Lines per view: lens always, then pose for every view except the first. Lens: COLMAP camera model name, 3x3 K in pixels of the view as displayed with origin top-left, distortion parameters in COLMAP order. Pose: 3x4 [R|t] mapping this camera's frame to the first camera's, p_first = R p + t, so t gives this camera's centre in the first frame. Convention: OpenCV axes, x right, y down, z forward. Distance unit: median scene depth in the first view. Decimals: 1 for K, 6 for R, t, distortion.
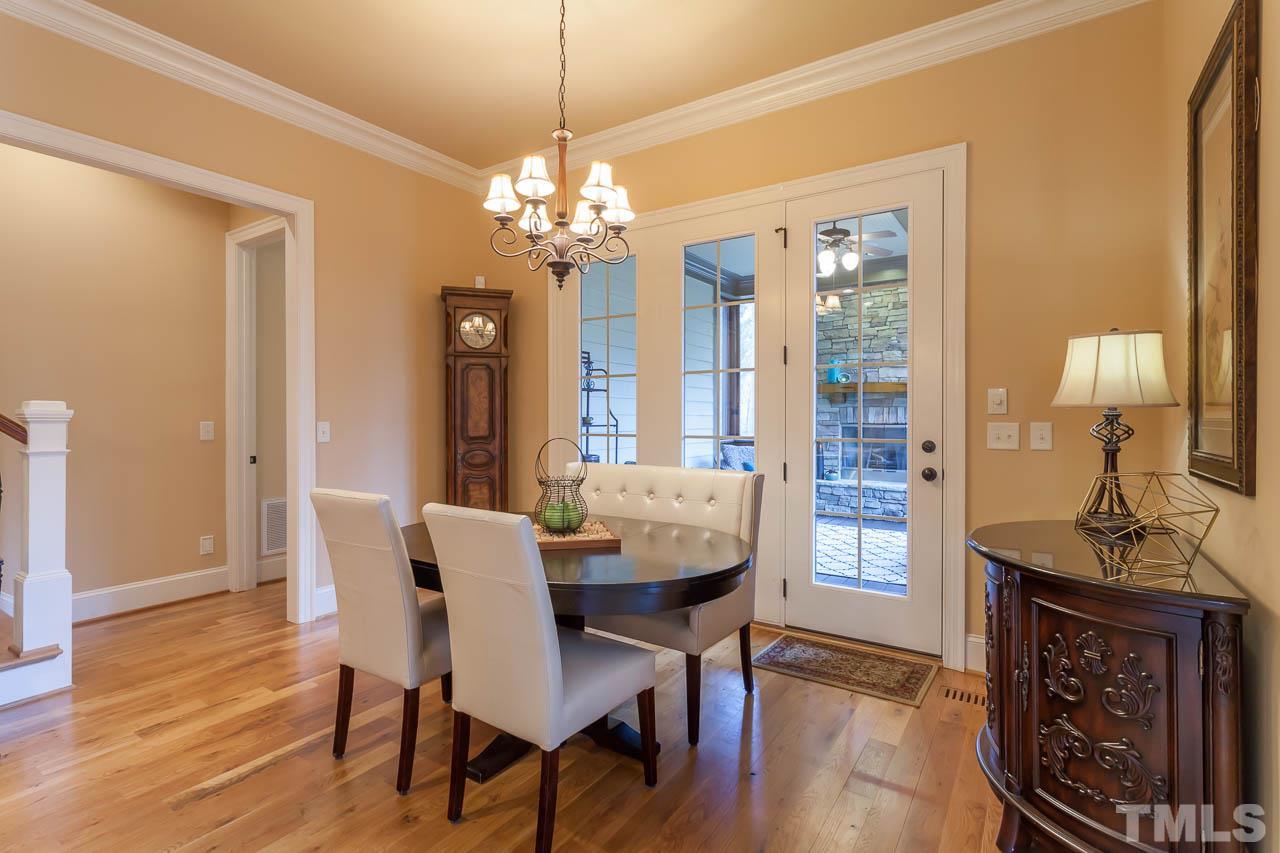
lens RADIAL K [[612.0, 0, 632.5], [0, 612.0, 414.4], [0, 0, 1]] dist [-0.004063, -0.000269]
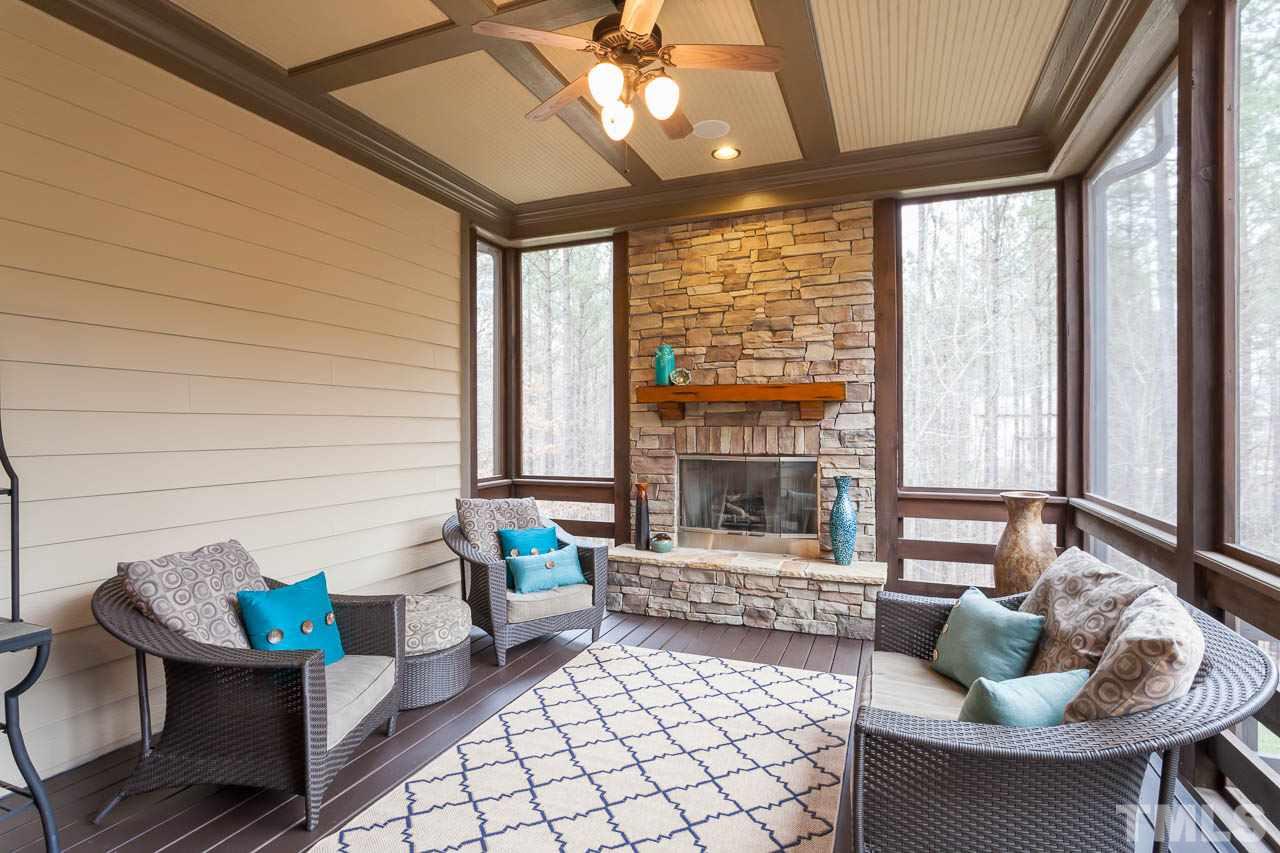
lens RADIAL K [[612.0, 0, 640.2], [0, 612.0, 431.3], [0, 0, 1]] dist [-0.004063, -0.000269]
pose [[0.979090, -0.007893, 0.203273, 0.194399], [0.006145, 0.999939, 0.009227, -0.013505], [-0.203333, -0.007785, 0.979079, 0.446492]]
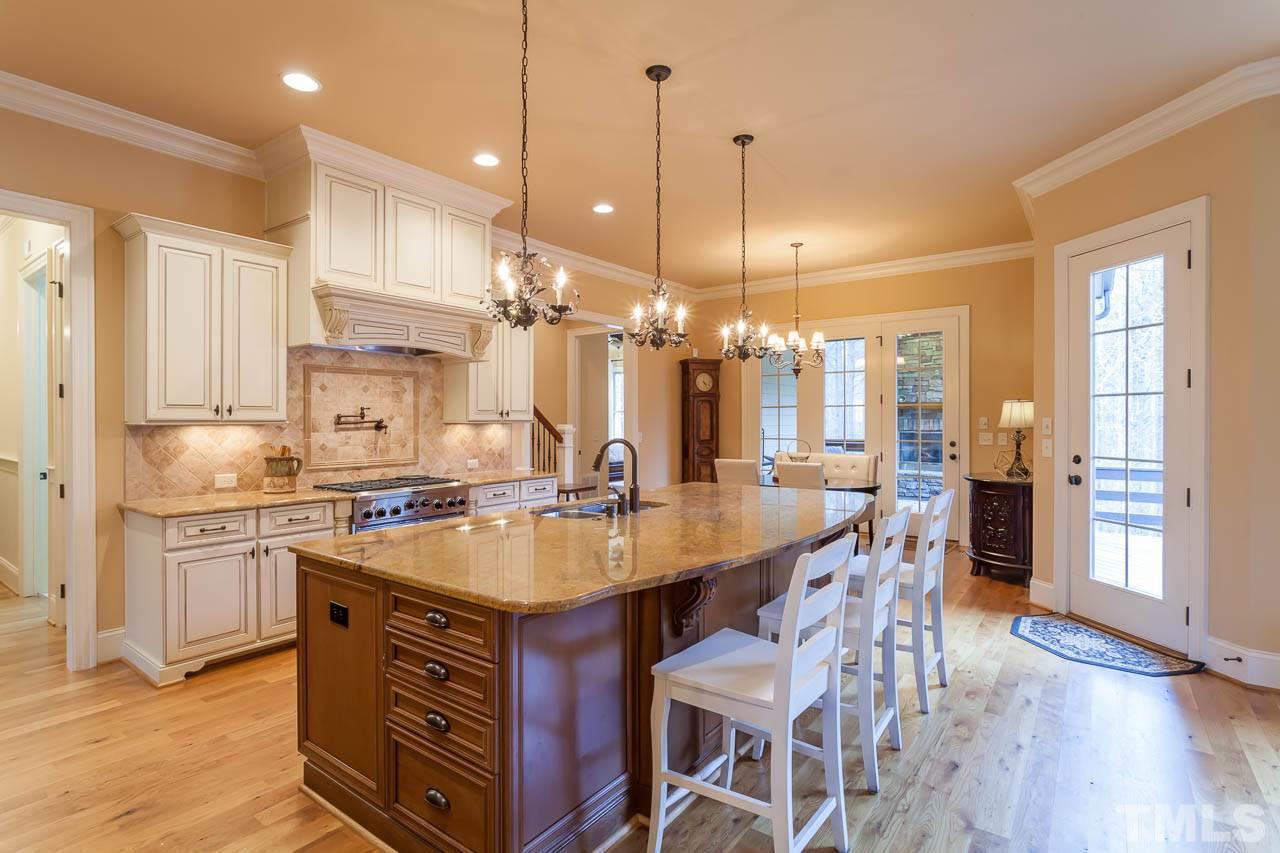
lens RADIAL K [[612.0, 0, 644.1], [0, 612.0, 419.8], [0, 0, 1]] dist [-0.004063, -0.000269]
pose [[0.998974, -0.003130, -0.045189, -0.194997], [0.003221, 0.999993, 0.001948, -0.015577], [0.045183, -0.002092, 0.998977, -0.465743]]
